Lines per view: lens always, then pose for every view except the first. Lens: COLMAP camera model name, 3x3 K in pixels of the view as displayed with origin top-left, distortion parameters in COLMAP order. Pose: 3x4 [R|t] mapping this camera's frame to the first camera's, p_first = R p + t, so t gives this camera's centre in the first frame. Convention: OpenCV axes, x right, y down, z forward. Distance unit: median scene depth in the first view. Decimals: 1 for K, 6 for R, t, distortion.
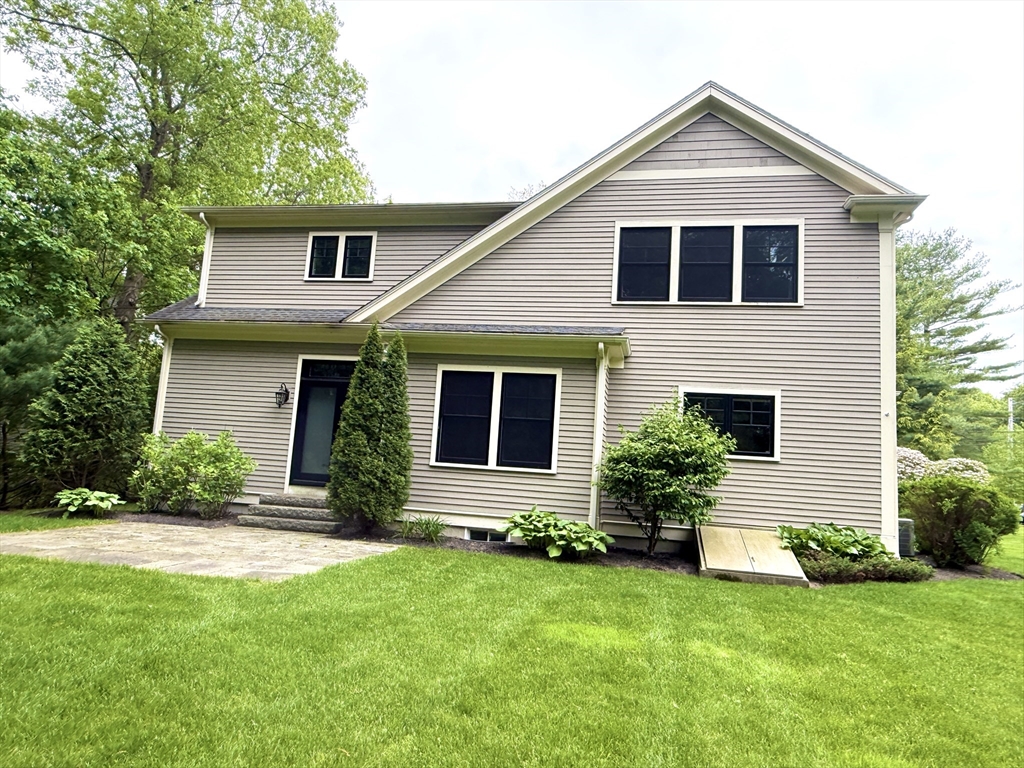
lens RADIAL K [[657.4, 0, 512.2], [0, 657.4, 385.3], [0, 0, 1]] dist [-0.001954, -0.001041]
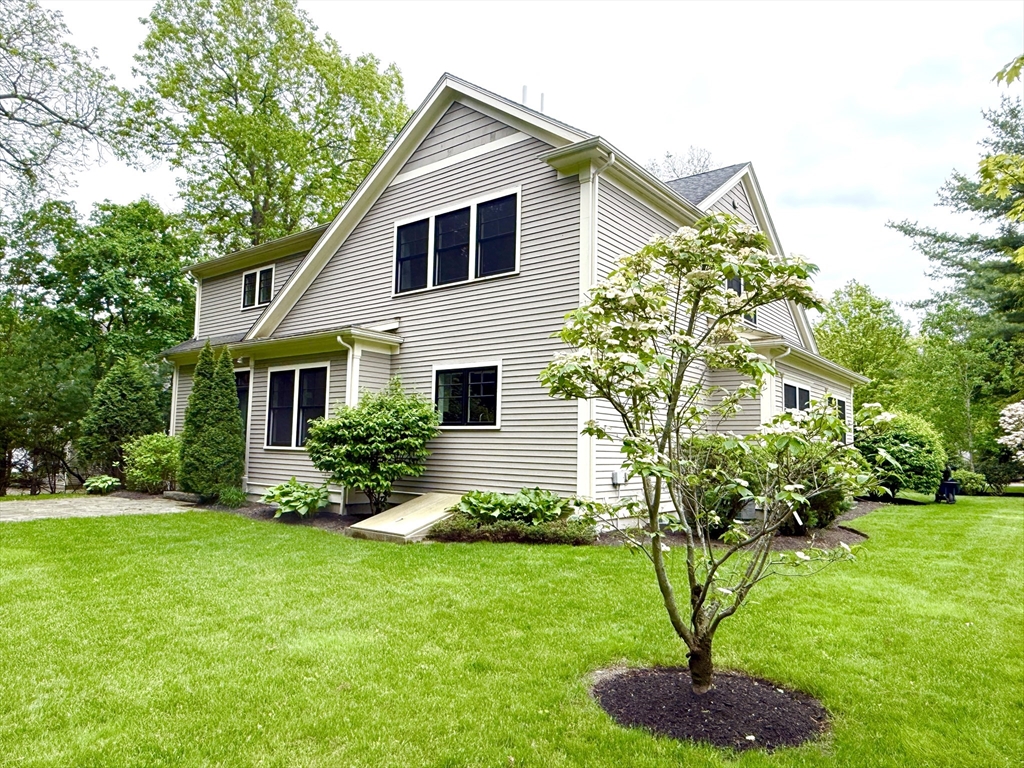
lens RADIAL K [[657.4, 0, 512.4], [0, 657.4, 383.7], [0, 0, 1]] dist [-0.001954, -0.001041]
pose [[0.890617, -0.090362, -0.445686, 0.850055], [0.097676, 0.995196, -0.006587, 0.051642], [0.444140, -0.037666, 0.895165, 0.088781]]
